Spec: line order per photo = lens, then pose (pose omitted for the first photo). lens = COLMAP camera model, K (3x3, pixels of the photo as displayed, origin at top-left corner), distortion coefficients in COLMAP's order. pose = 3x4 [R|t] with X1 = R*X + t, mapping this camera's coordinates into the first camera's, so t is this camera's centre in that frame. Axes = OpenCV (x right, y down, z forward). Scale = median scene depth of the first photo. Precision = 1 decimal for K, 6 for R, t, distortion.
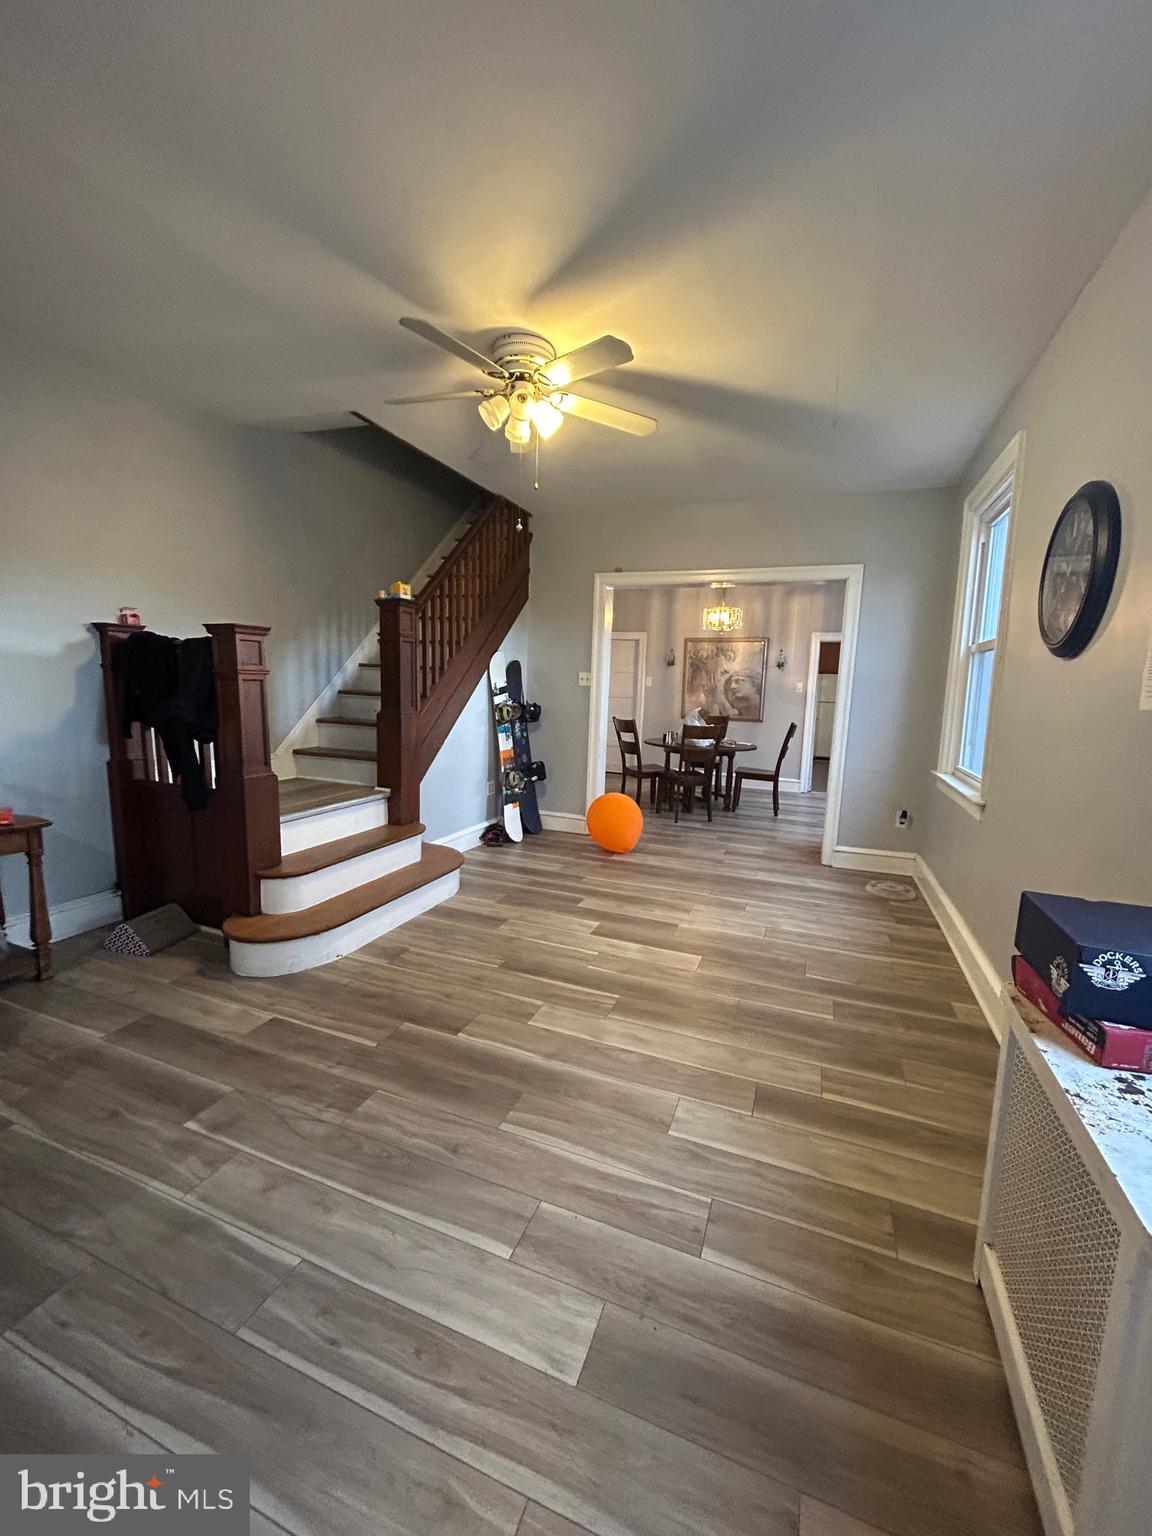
lens RADIAL K [[612.4, 0, 576.2], [0, 612.4, 770.4], [0, 0, 1]] dist [0.002732, 0.000034]
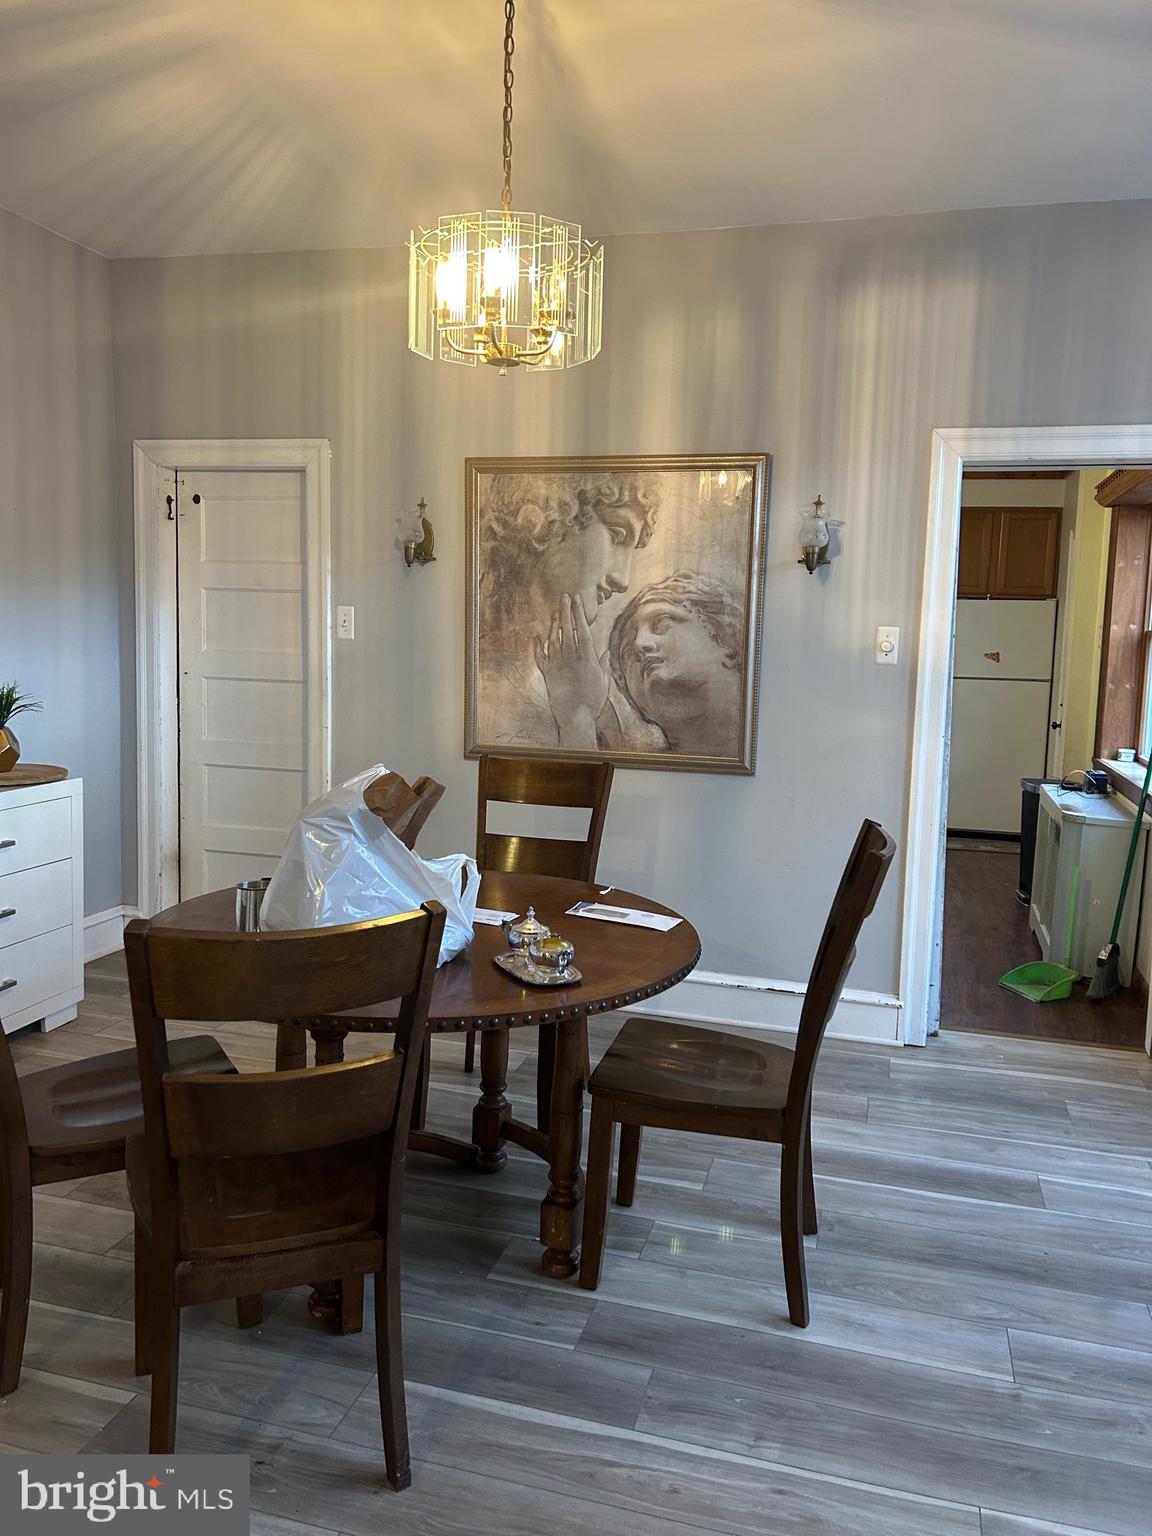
lens RADIAL K [[1149.2, 0, 576.0], [0, 1149.2, 768.0], [0, 0, 1]] dist [0.125570, -0.217844]
pose [[0.994972, -0.008593, 0.099787, 0.176827], [0.012391, 0.999220, -0.037503, -0.063867], [-0.099387, 0.038551, 0.994302, 0.508133]]
